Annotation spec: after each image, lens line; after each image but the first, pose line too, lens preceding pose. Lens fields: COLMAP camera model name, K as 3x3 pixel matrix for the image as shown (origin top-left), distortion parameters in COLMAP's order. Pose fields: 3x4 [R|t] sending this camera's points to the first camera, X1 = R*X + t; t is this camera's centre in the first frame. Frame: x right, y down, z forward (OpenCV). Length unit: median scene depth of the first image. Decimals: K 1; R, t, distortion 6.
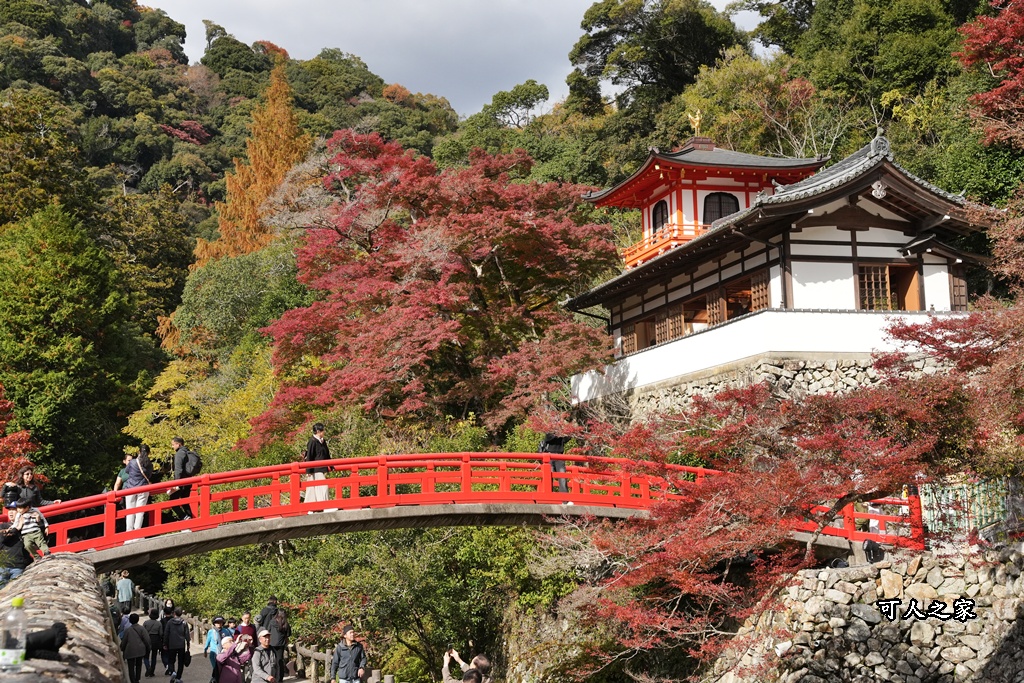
lens RADIAL K [[1394.3, 0, 512.0], [0, 1394.3, 341.5], [0, 0, 1]] dist [0.100997, 0.036907]
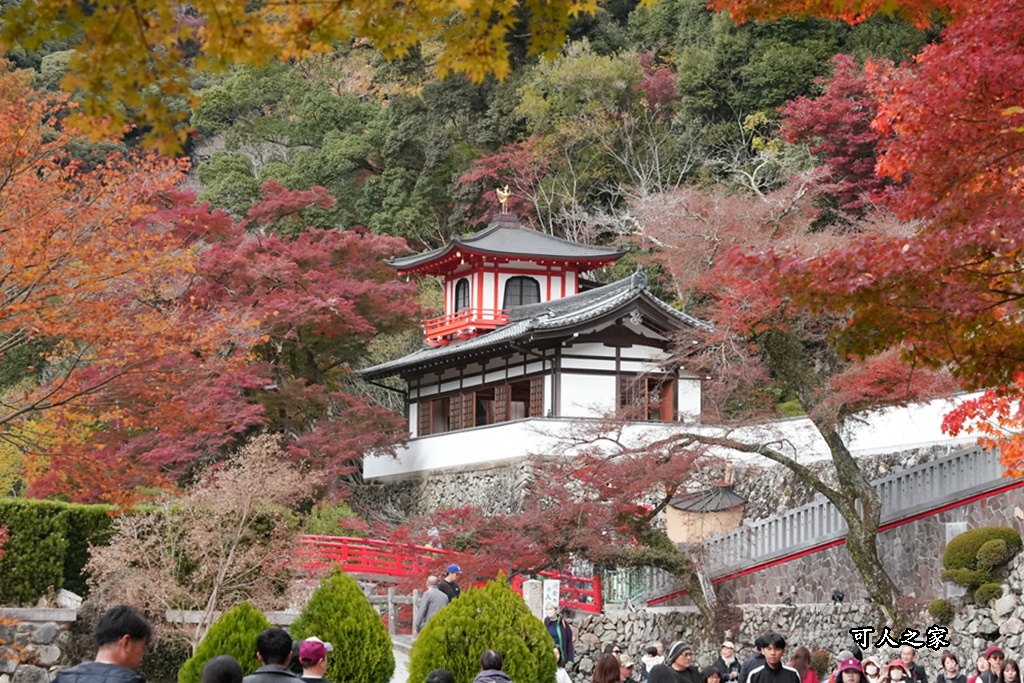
lens RADIAL K [[3065.4, 0, 512.0], [0, 3065.4, 341.5], [0, 0, 1]] dist [0.260532, 1.668801]
pose [[0.994736, 0.047376, 0.090860, -0.056082], [-0.050007, 0.998387, 0.026902, -0.119180], [-0.089439, -0.031304, 0.995500, -1.197296]]
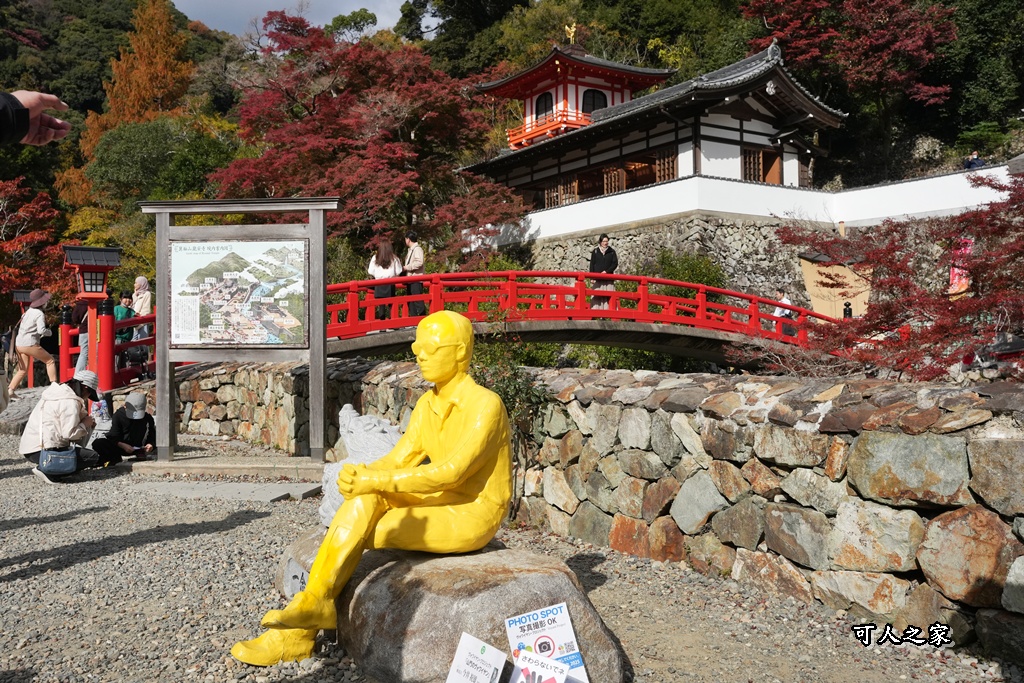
lens RADIAL K [[949.4, 0, 512.0], [0, 949.4, 341.5], [0, 0, 1]] dist [-0.095241, 0.218707]
pose [[0.964643, 0.021302, 0.262698, -0.143829], [-0.052105, 0.992470, 0.110854, 0.029405], [-0.258358, -0.120623, 0.958489, 0.173235]]
